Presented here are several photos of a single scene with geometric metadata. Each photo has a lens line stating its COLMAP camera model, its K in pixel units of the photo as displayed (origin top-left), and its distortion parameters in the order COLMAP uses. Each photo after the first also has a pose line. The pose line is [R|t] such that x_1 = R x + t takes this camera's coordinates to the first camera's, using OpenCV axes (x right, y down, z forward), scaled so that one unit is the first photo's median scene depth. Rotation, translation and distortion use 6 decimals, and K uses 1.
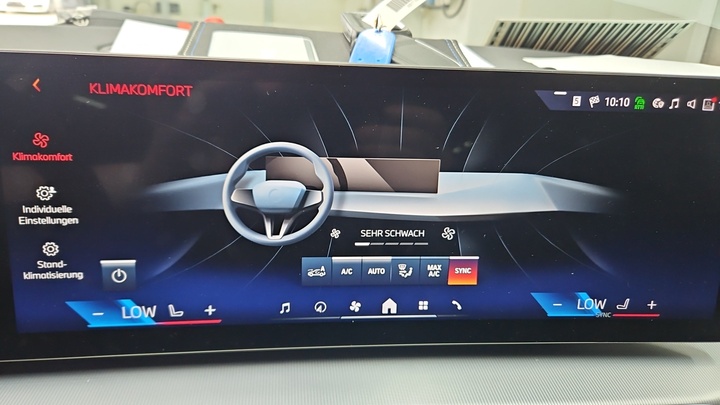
lens RADIAL K [[481.6, 0, 356.5], [0, 481.6, 204.6], [0, 0, 1]] dist [0.006191, -0.005411]
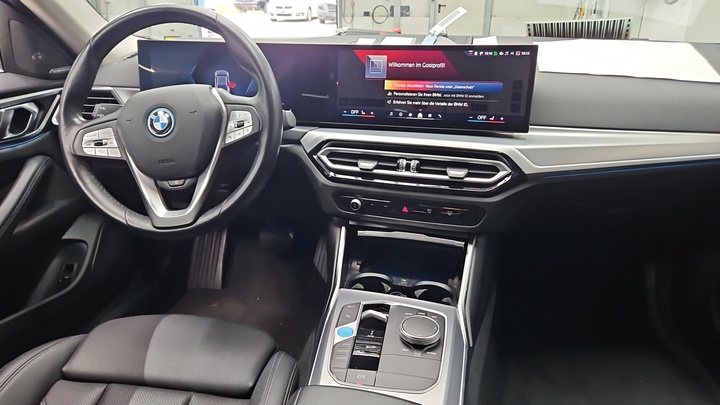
lens RADIAL K [[481.6, 0, 361.9], [0, 481.6, 202.4], [0, 0, 1]] dist [0.006191, -0.005411]
pose [[0.908133, 0.095050, -0.407751, 1.199089], [-0.093015, 0.995354, 0.024864, 0.813176], [0.408220, 0.015347, 0.912755, -2.393017]]
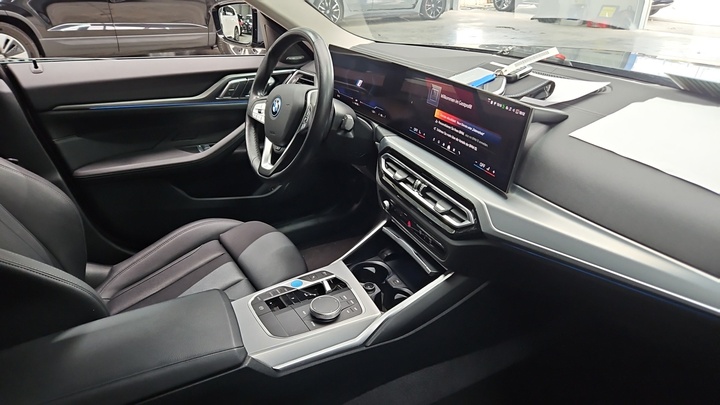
lens RADIAL K [[464.5, 0, 357.1], [0, 464.5, 201.0], [0, 0, 1]] dist [-0.028936, -0.000167]
pose [[0.300293, 0.367872, -0.880054, 3.277135], [-0.332588, 0.905115, 0.264862, -0.131389], [0.893985, 0.213159, 0.394149, -0.989686]]
